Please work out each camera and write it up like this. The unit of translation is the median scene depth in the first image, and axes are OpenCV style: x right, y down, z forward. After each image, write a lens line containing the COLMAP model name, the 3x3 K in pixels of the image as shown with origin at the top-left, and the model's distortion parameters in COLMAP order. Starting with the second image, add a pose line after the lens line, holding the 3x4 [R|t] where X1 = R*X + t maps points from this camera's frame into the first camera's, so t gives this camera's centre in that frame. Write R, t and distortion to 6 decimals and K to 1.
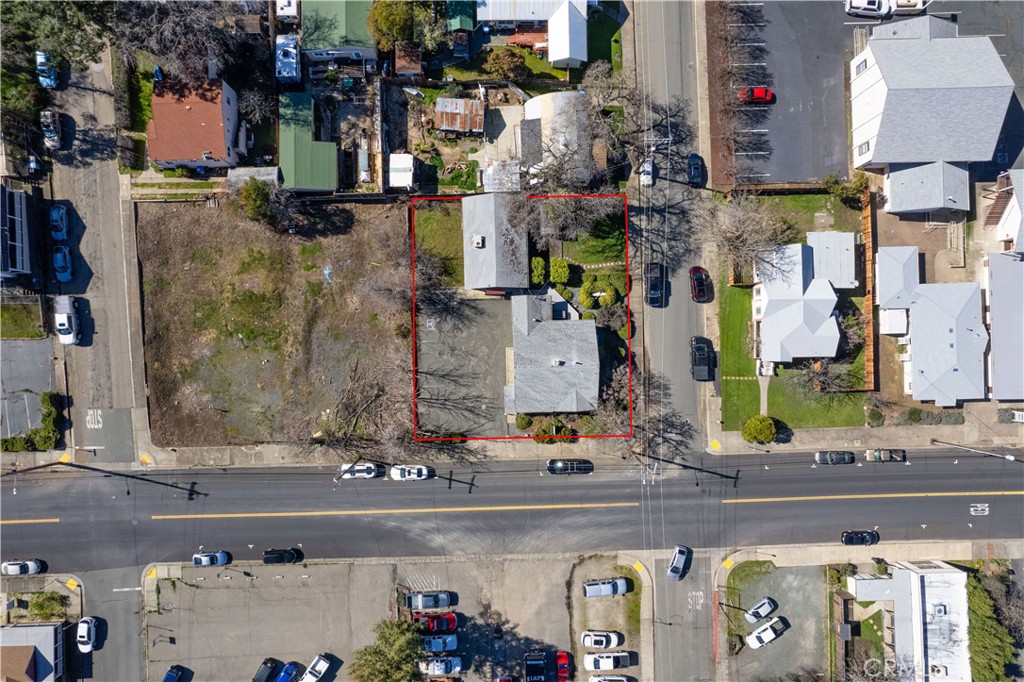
lens RADIAL K [[650.6, 0, 509.9], [0, 650.6, 350.6], [0, 0, 1]] dist [-0.070316, 0.058048]
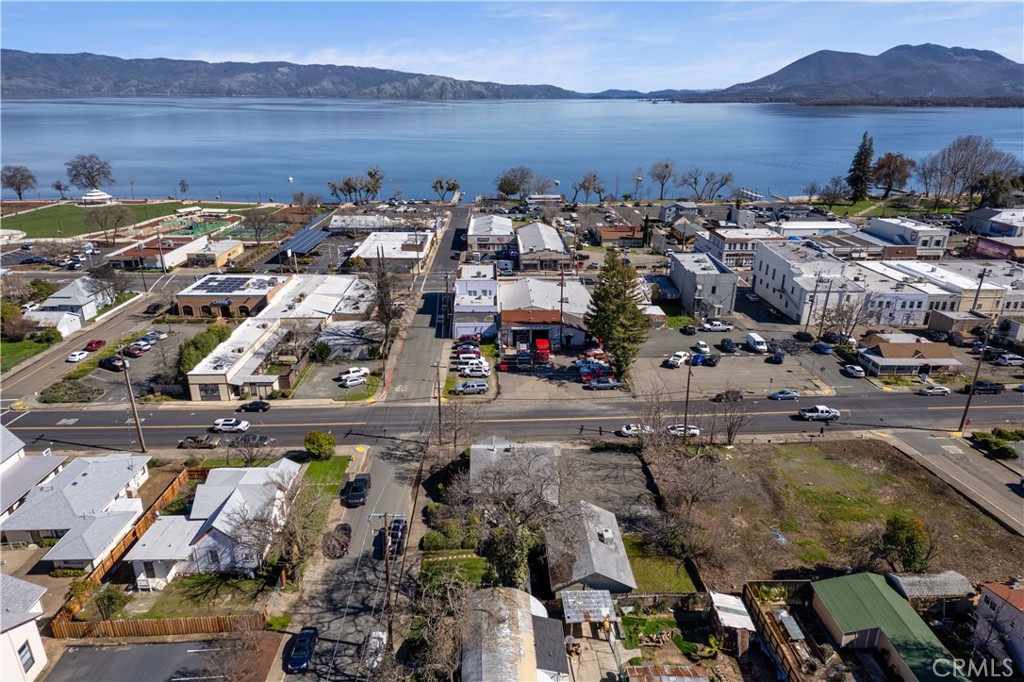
lens RADIAL K [[633.6, 0, 511.5], [0, 633.6, 352.8], [0, 0, 1]] dist [0.095050, -0.073900]
pose [[-0.999853, -0.013816, -0.010161, 0.080498], [-0.004503, -0.360227, 0.932854, -0.806043], [-0.016549, 0.932762, 0.360112, 0.467898]]
